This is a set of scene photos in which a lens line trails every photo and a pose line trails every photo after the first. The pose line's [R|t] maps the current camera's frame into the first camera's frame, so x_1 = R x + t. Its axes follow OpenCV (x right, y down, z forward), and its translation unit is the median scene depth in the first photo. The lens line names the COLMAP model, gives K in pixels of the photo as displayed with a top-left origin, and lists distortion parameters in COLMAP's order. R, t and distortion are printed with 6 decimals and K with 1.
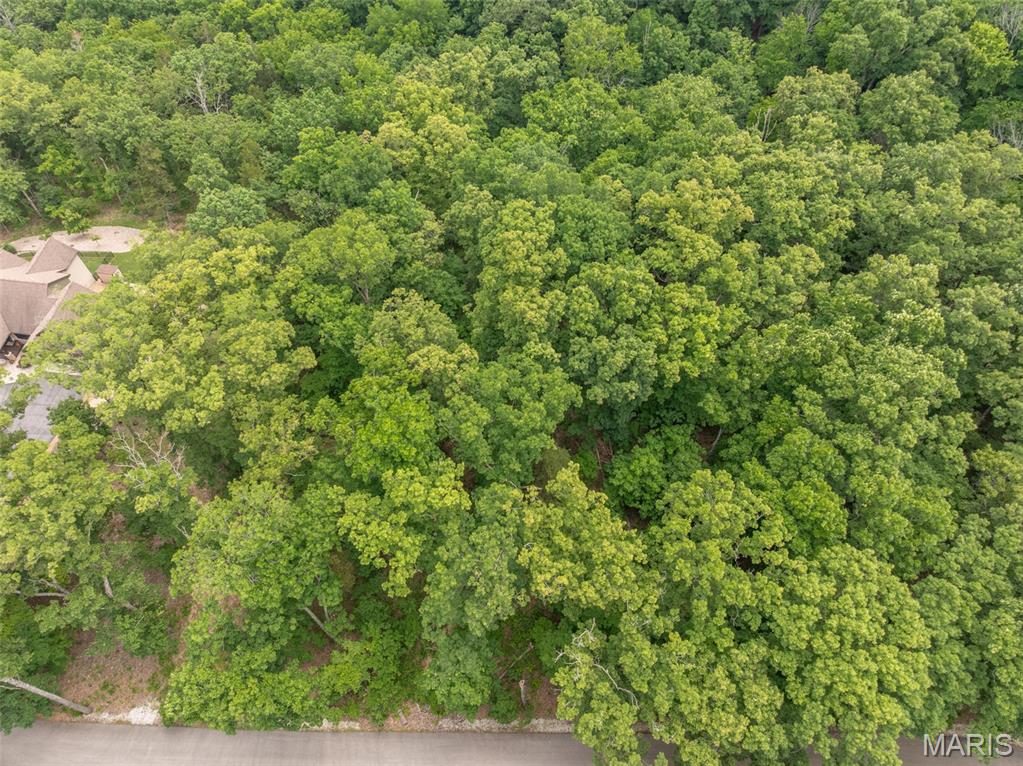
lens RADIAL K [[713.0, 0, 511.5], [0, 713.0, 383.0], [0, 0, 1]] dist [-0.008590, -0.003143]
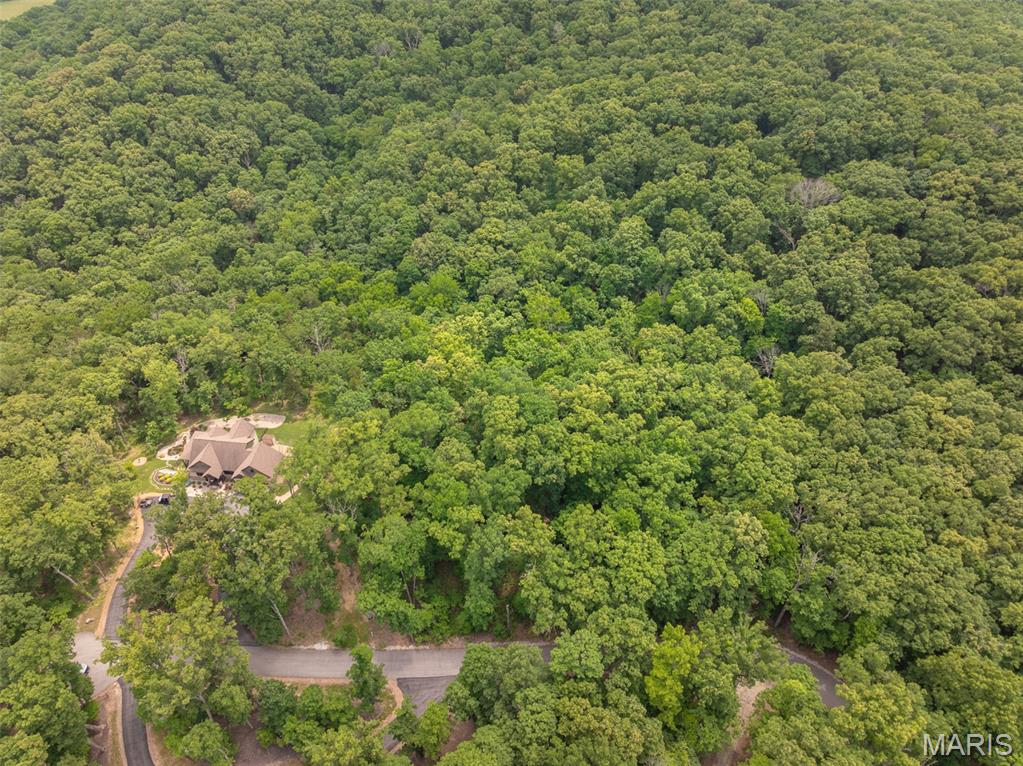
lens RADIAL K [[713.0, 0, 511.5], [0, 713.0, 383.0], [0, 0, 1]] dist [-0.008590, -0.003143]
pose [[0.999602, -0.018699, 0.021105, -0.006197], [0.023479, 0.966457, -0.255755, 0.244241], [-0.015615, 0.256148, 0.966511, -1.040723]]
